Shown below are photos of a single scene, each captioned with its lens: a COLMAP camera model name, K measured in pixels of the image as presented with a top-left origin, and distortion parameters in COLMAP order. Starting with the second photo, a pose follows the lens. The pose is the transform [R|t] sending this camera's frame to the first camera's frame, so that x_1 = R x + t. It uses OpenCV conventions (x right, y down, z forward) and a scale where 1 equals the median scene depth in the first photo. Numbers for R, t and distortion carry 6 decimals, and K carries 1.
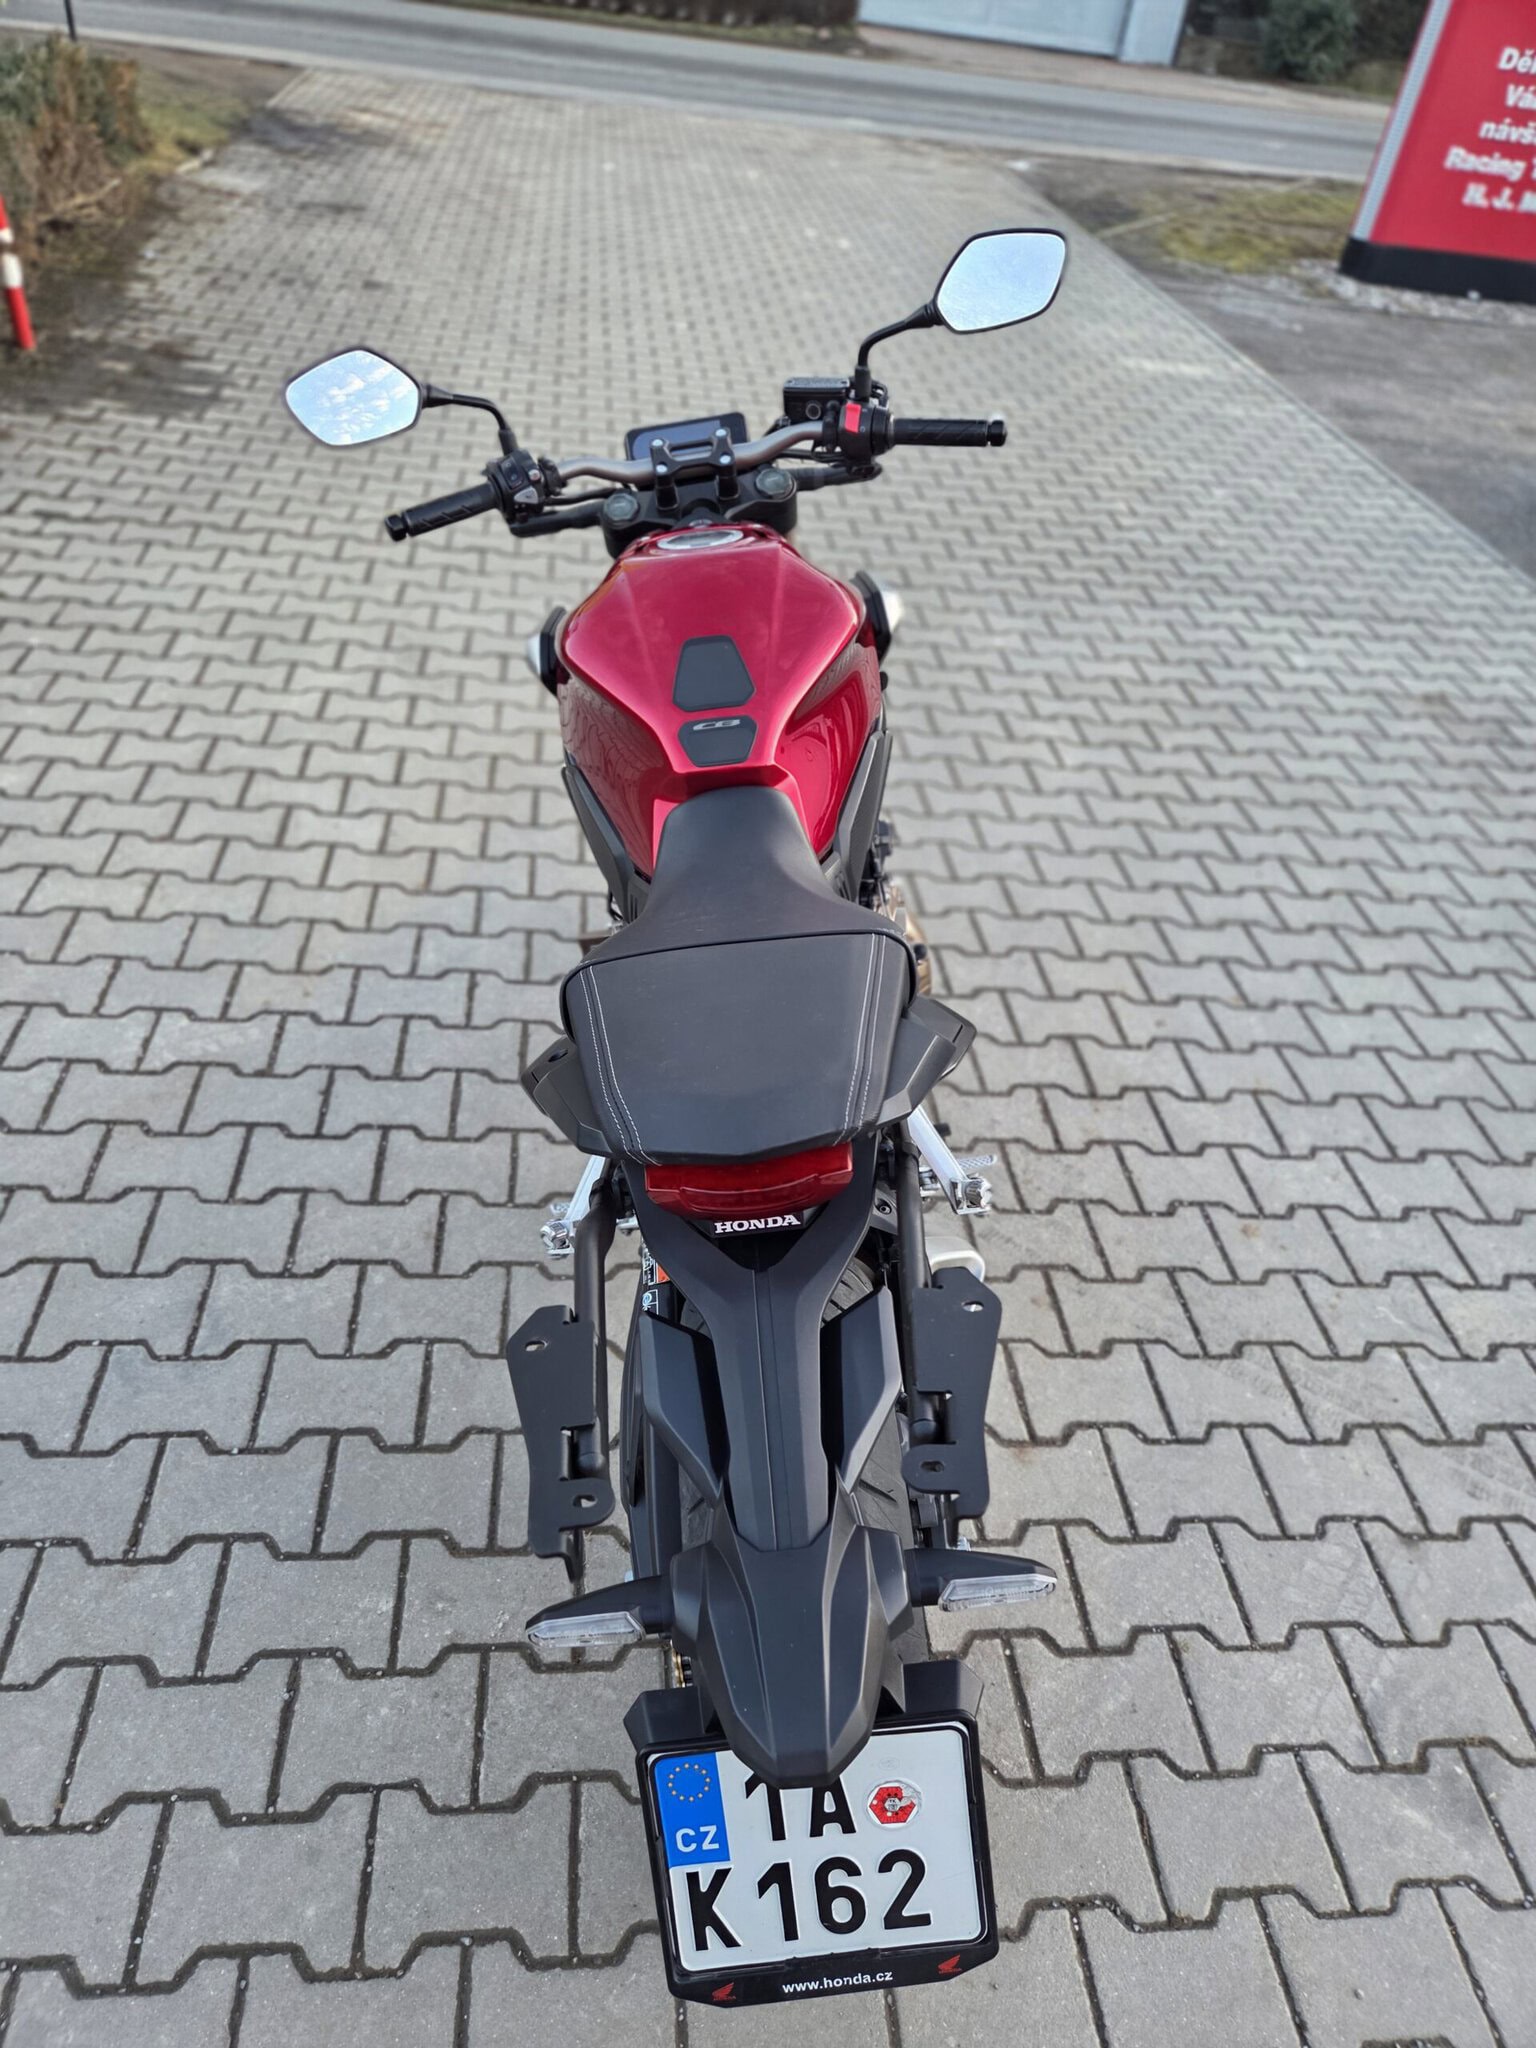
lens RADIAL K [[1383.0, 0, 762.9], [0, 1383.0, 1020.7], [0, 0, 1]] dist [0.066108, -0.061275]
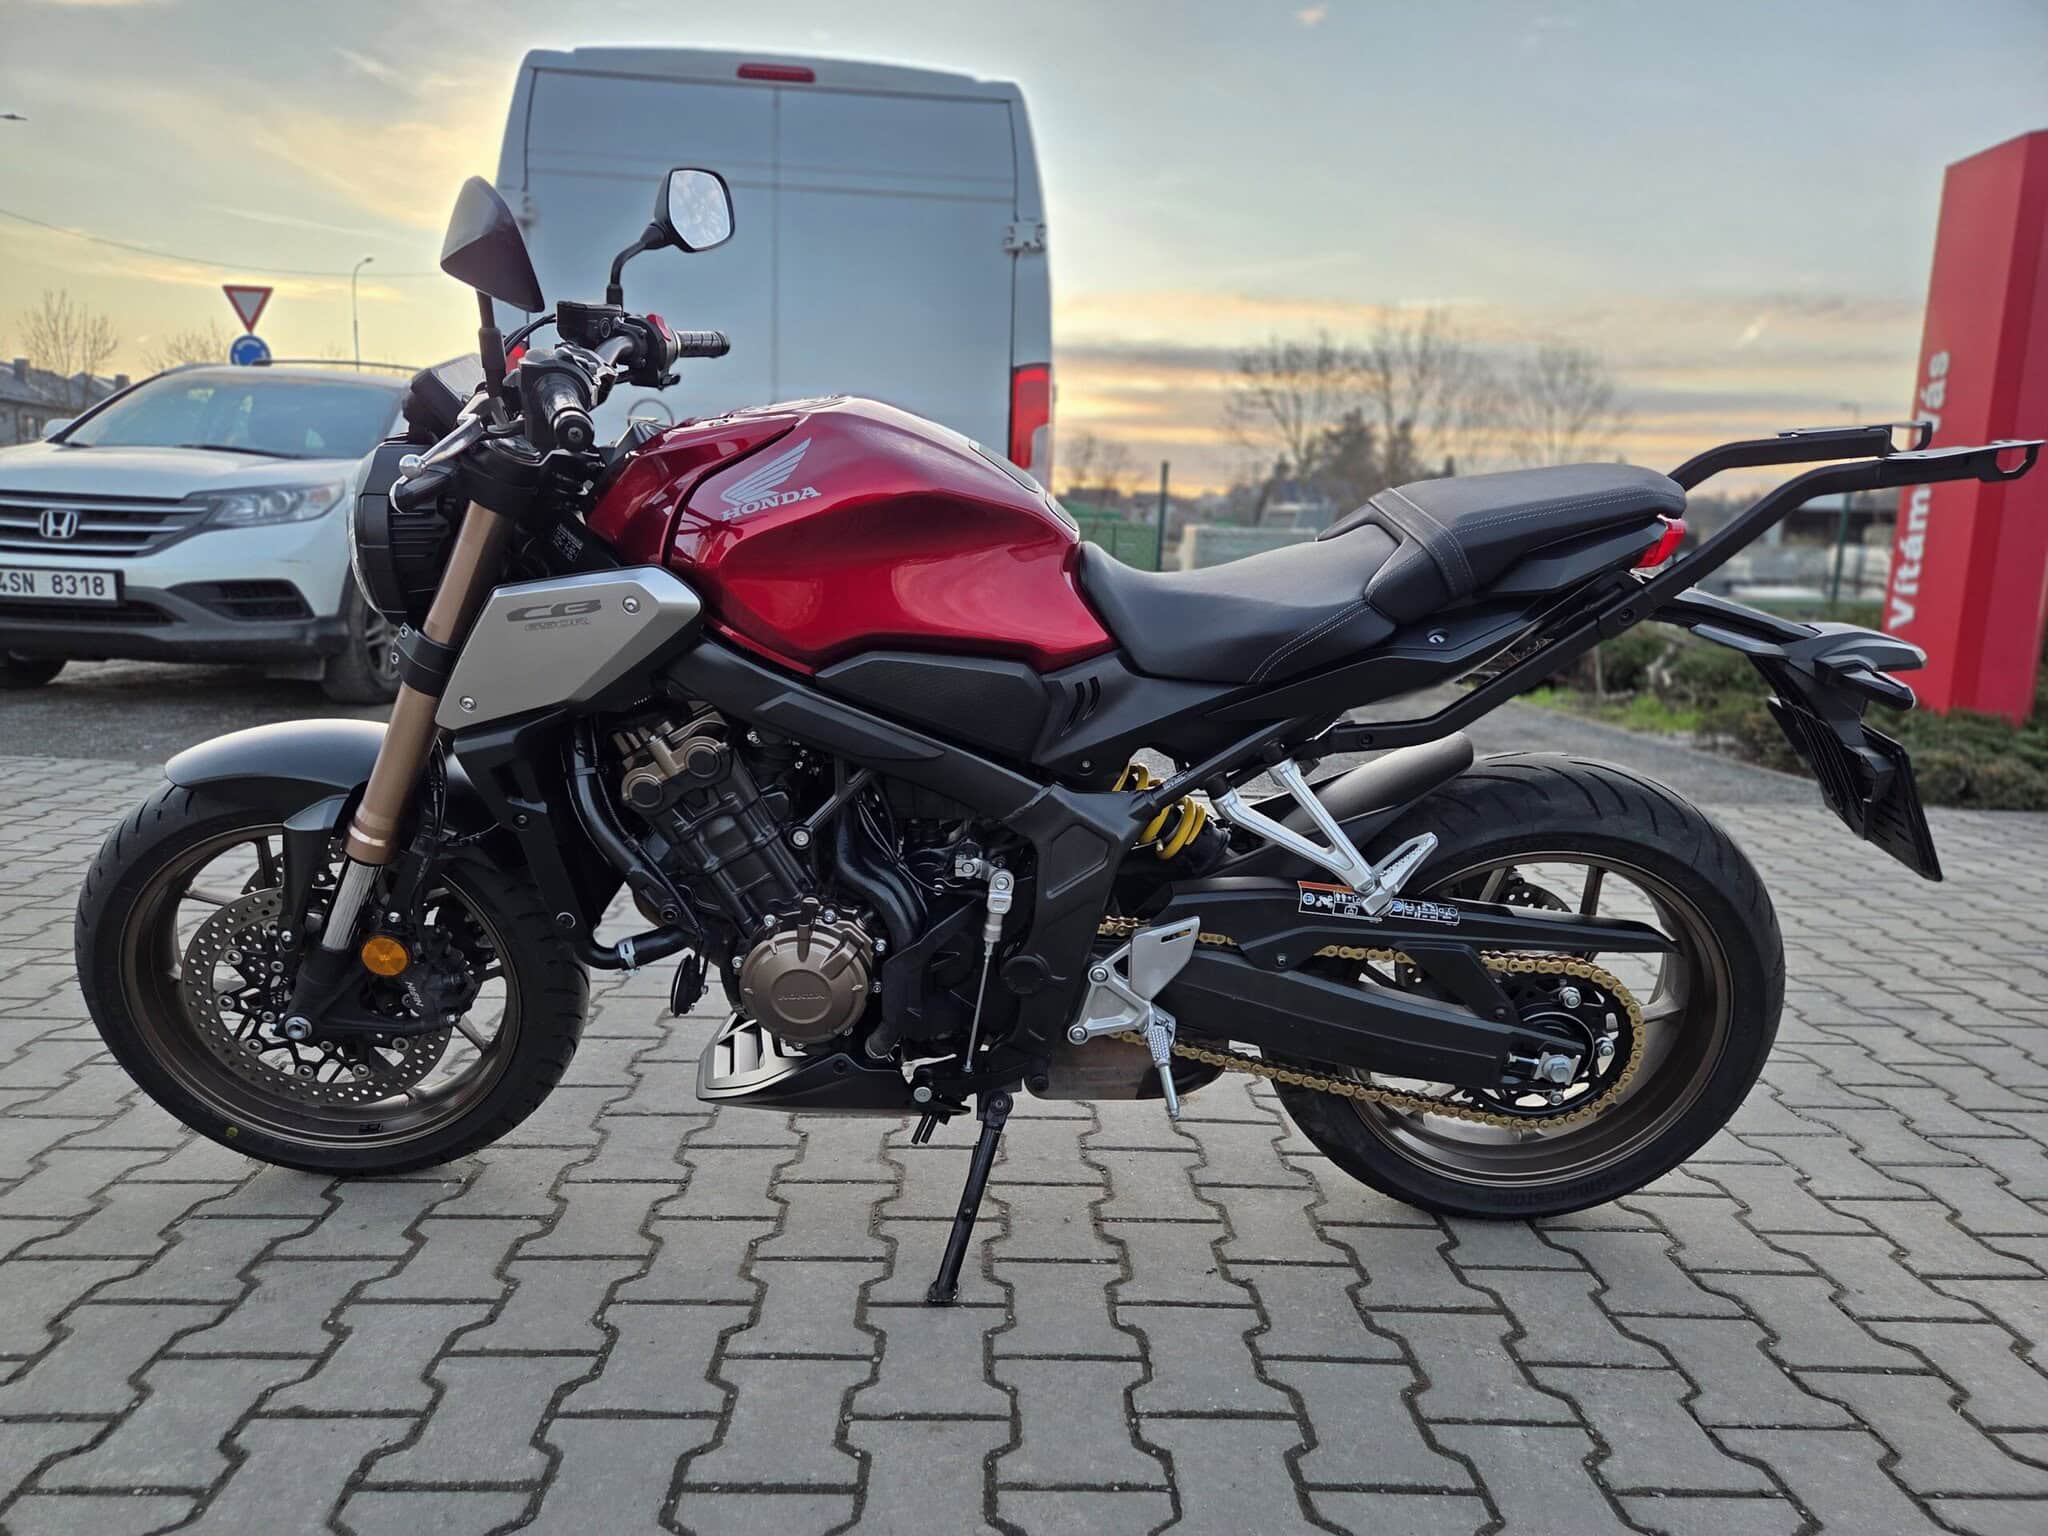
lens RADIAL K [[1366.2, 0, 1013.5], [0, 1366.2, 769.5], [0, 0, 1]] dist [0.057426, -0.037701]
pose [[0.066806, -0.270525, 0.960392, -0.883666], [0.598464, 0.781040, 0.178375, -0.207977], [-0.798359, 0.562844, 0.214078, 0.741864]]
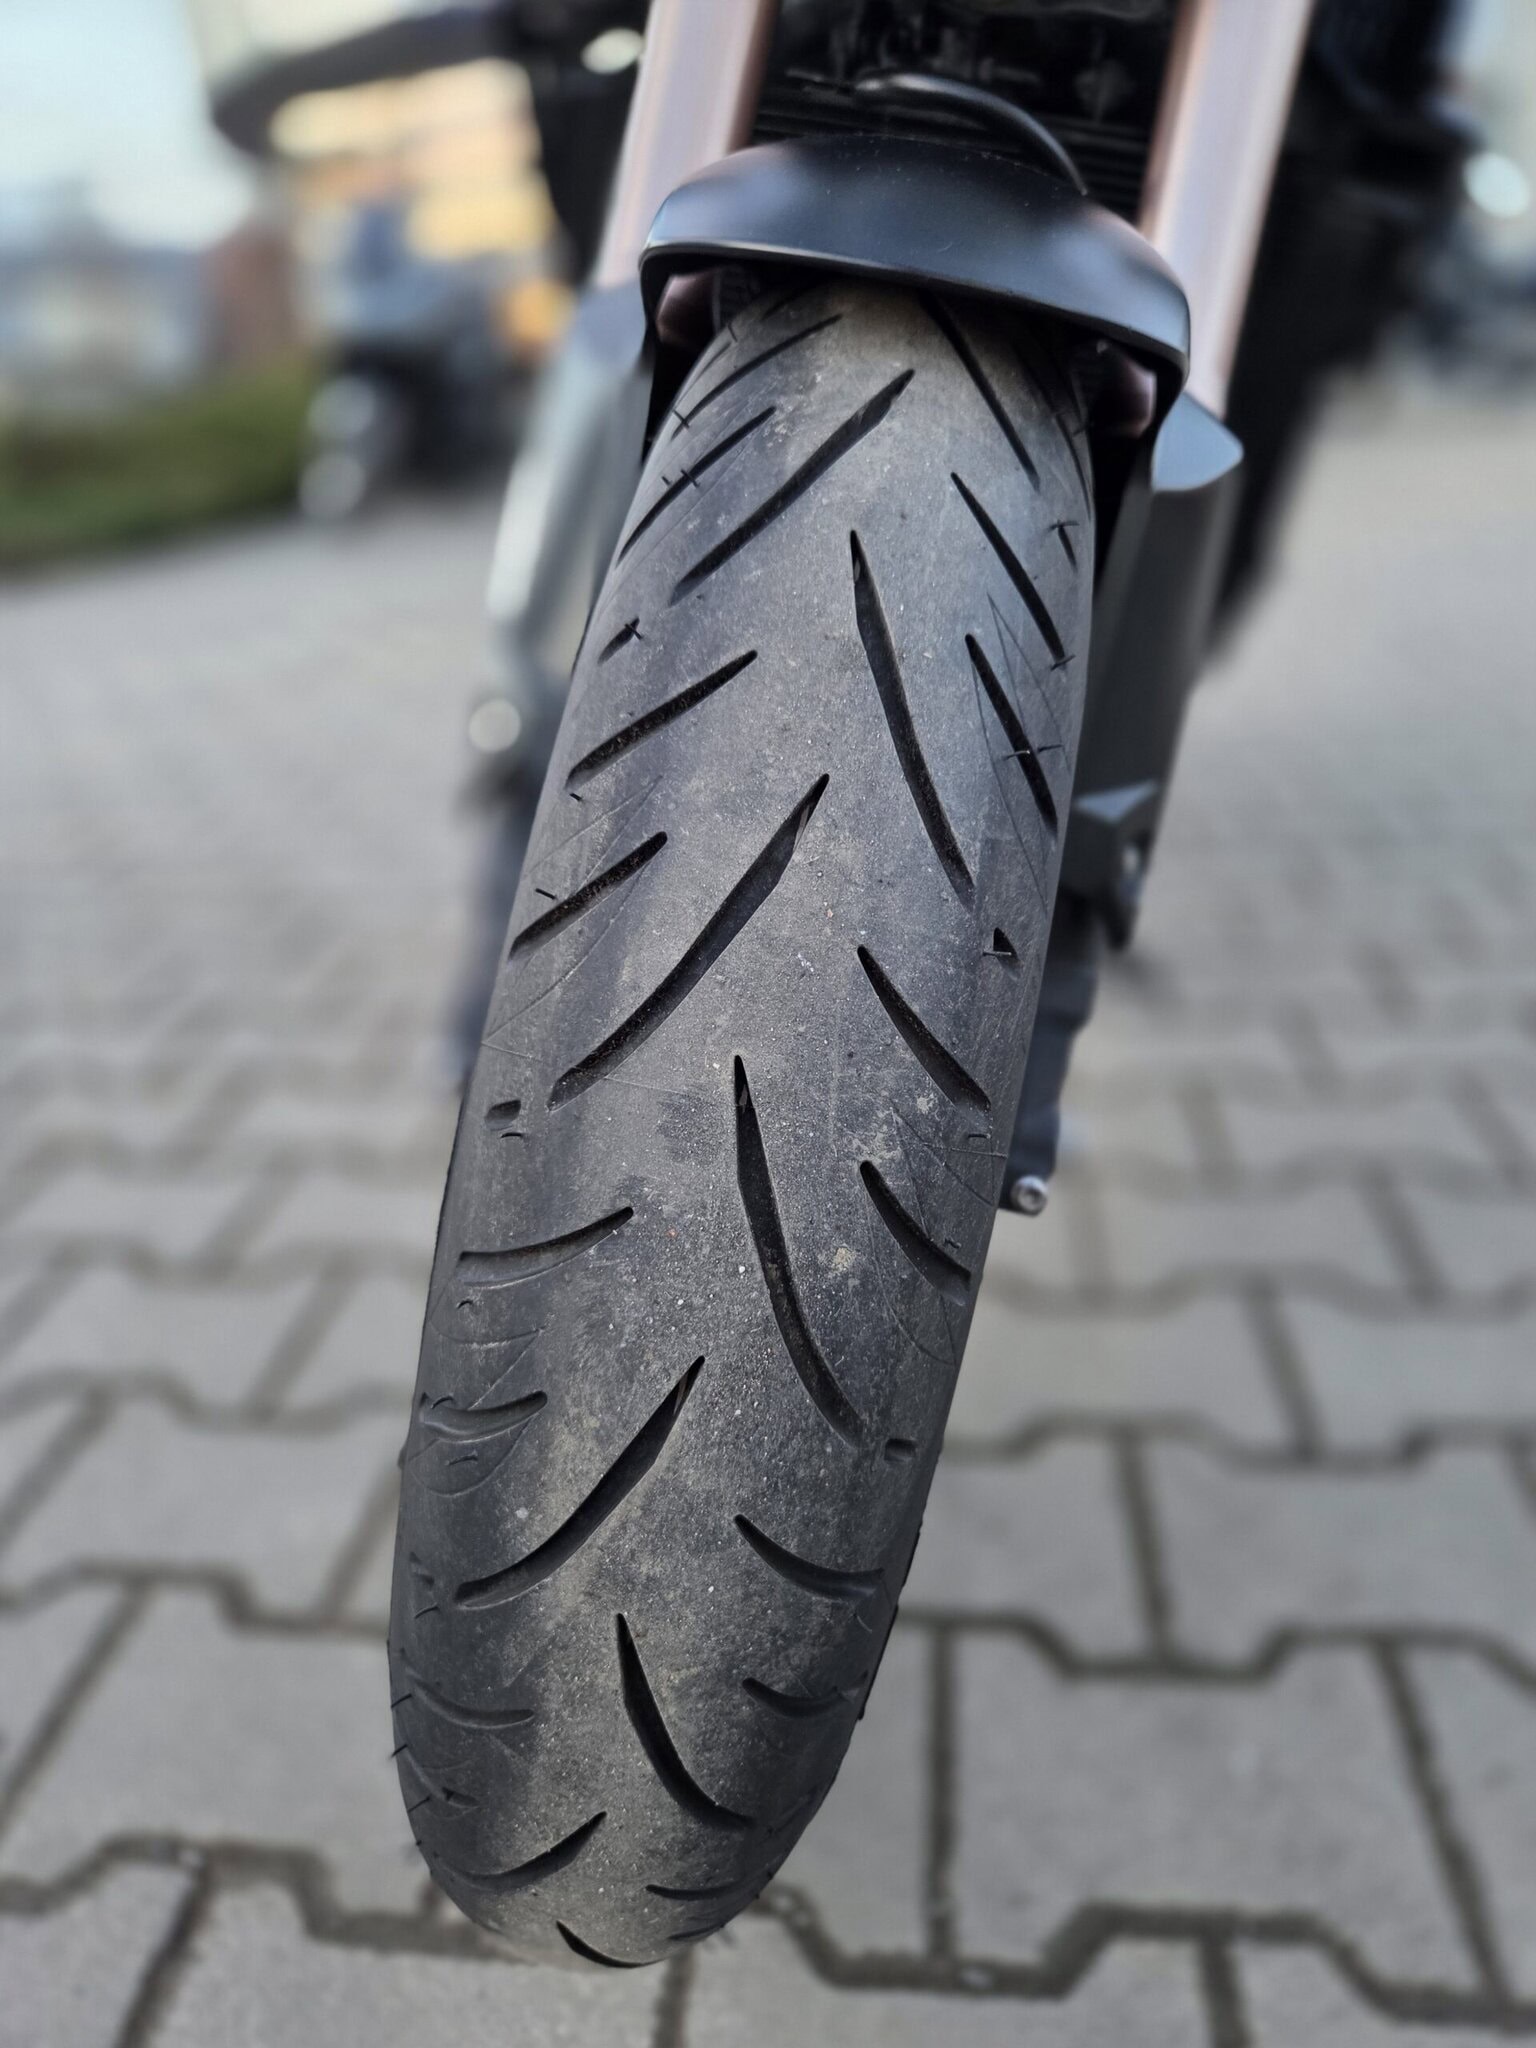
lens RADIAL K [[1383.0, 0, 762.9], [0, 1383.0, 1020.7], [0, 0, 1]] dist [0.066108, -0.061275]
pose [[-0.974948, -0.144551, 0.169061, -0.076074], [0.085935, 0.456262, 0.885687, -0.490889], [-0.205163, 0.878026, -0.432409, 1.529583]]
